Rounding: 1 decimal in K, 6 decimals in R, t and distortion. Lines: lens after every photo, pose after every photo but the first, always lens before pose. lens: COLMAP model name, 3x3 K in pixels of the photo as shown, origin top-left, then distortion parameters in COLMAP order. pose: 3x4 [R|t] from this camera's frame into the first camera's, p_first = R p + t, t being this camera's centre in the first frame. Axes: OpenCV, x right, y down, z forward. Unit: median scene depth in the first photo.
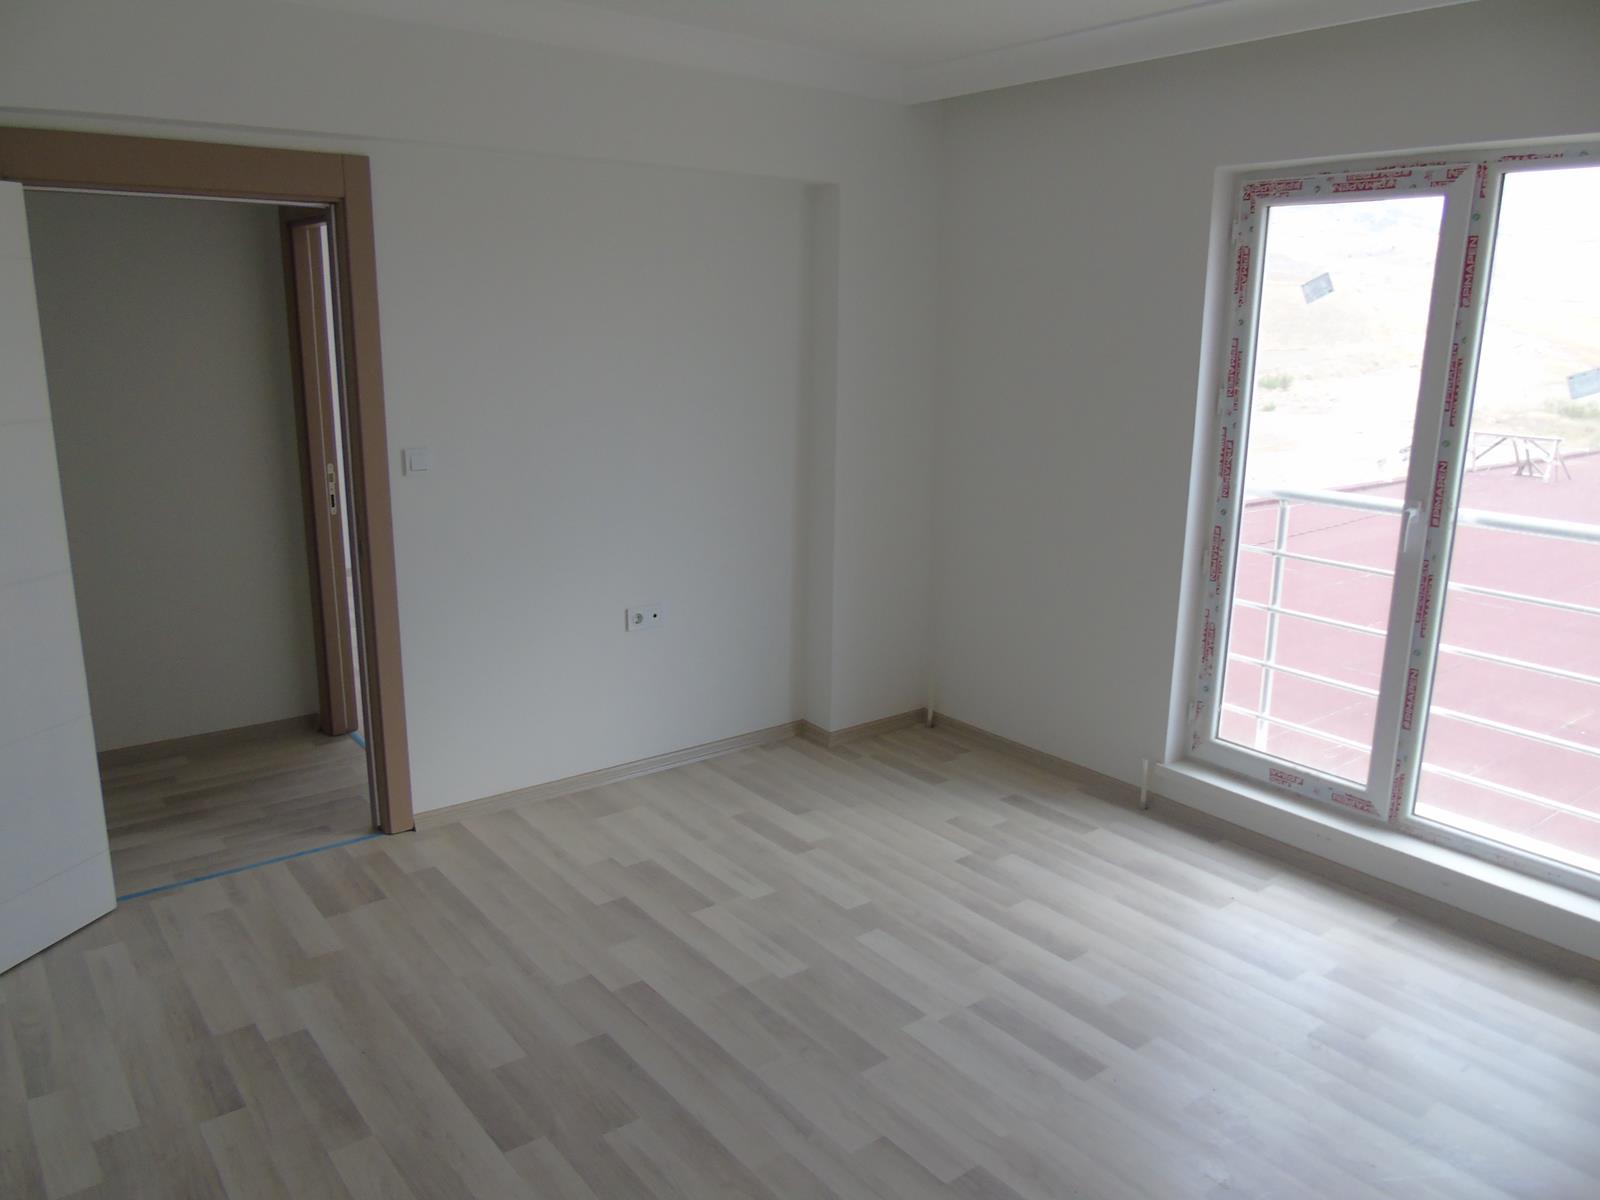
lens RADIAL K [[1179.6, 0, 792.7], [0, 1179.6, 600.5], [0, 0, 1]] dist [-0.060200, 0.047413]
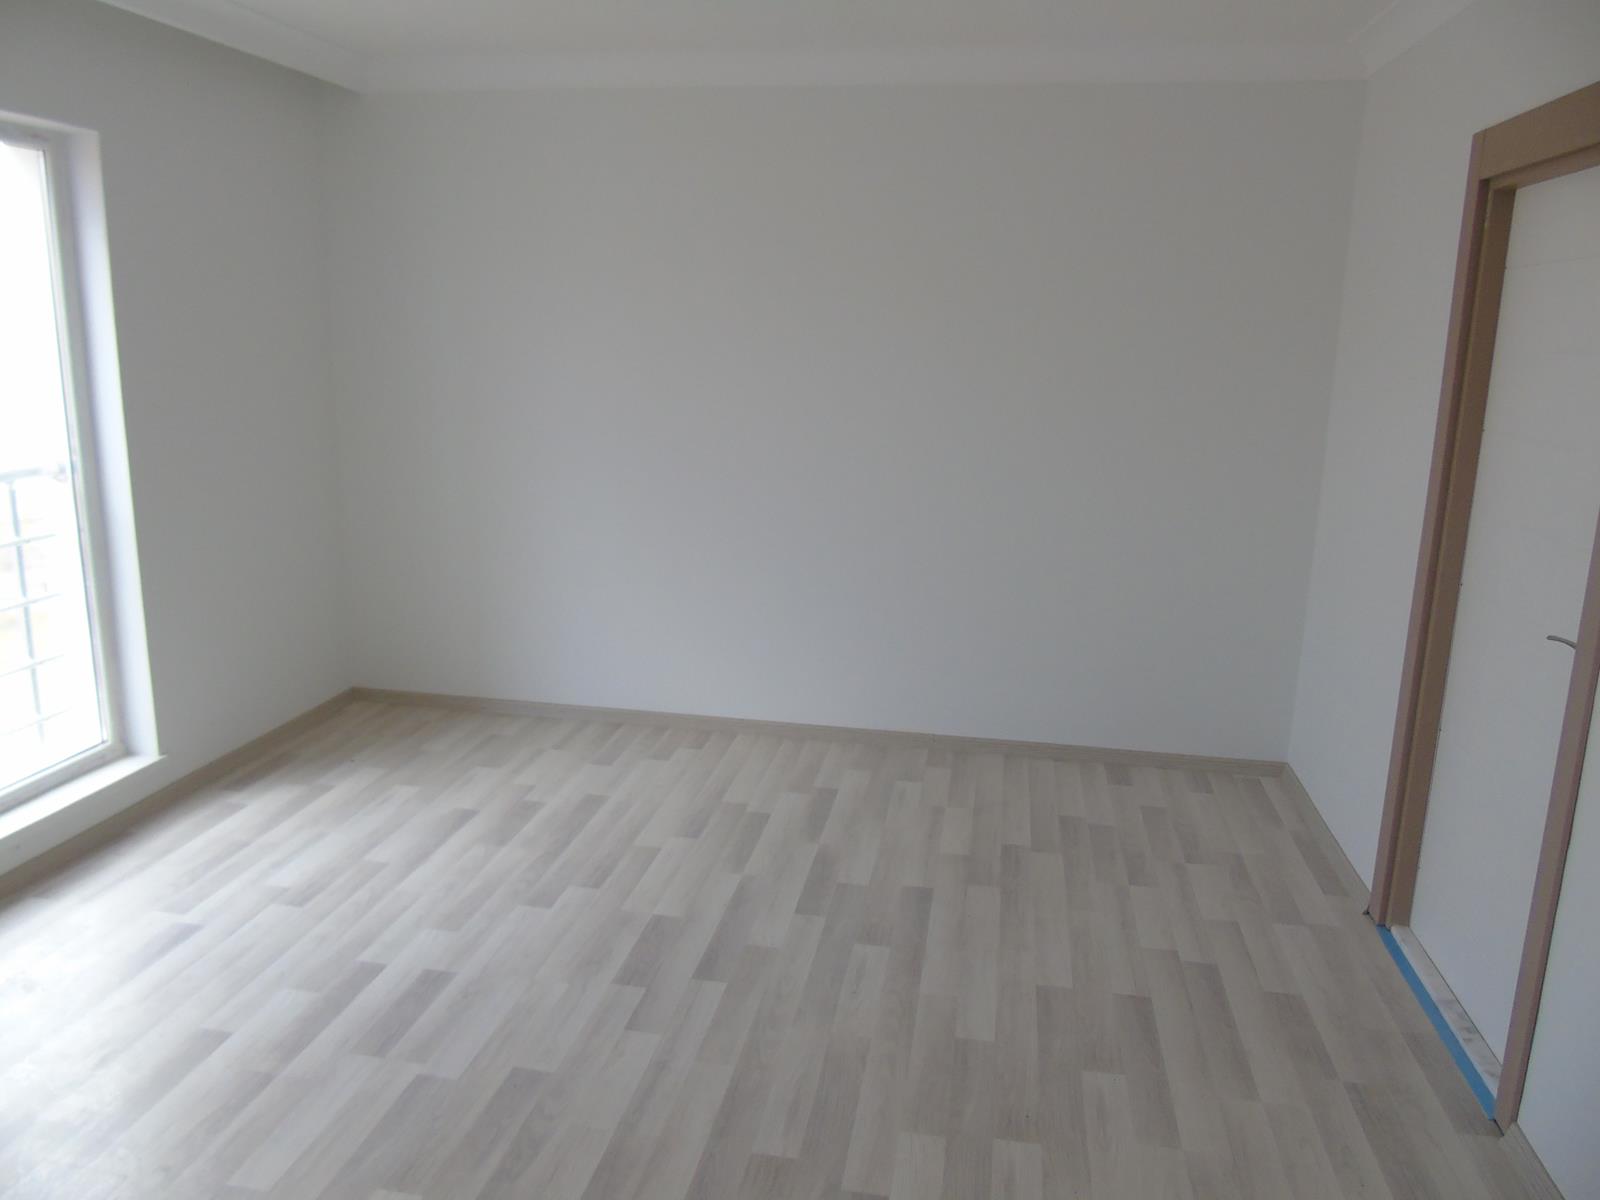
lens RADIAL K [[1179.6, 0, 792.7], [0, 1179.6, 600.5], [0, 0, 1]] dist [-0.060200, 0.047413]
pose [[-0.668890, -0.195279, 0.717254, -0.673266], [0.139619, 0.914703, 0.379241, -0.283054], [-0.730132, 0.353813, -0.584571, 1.248962]]
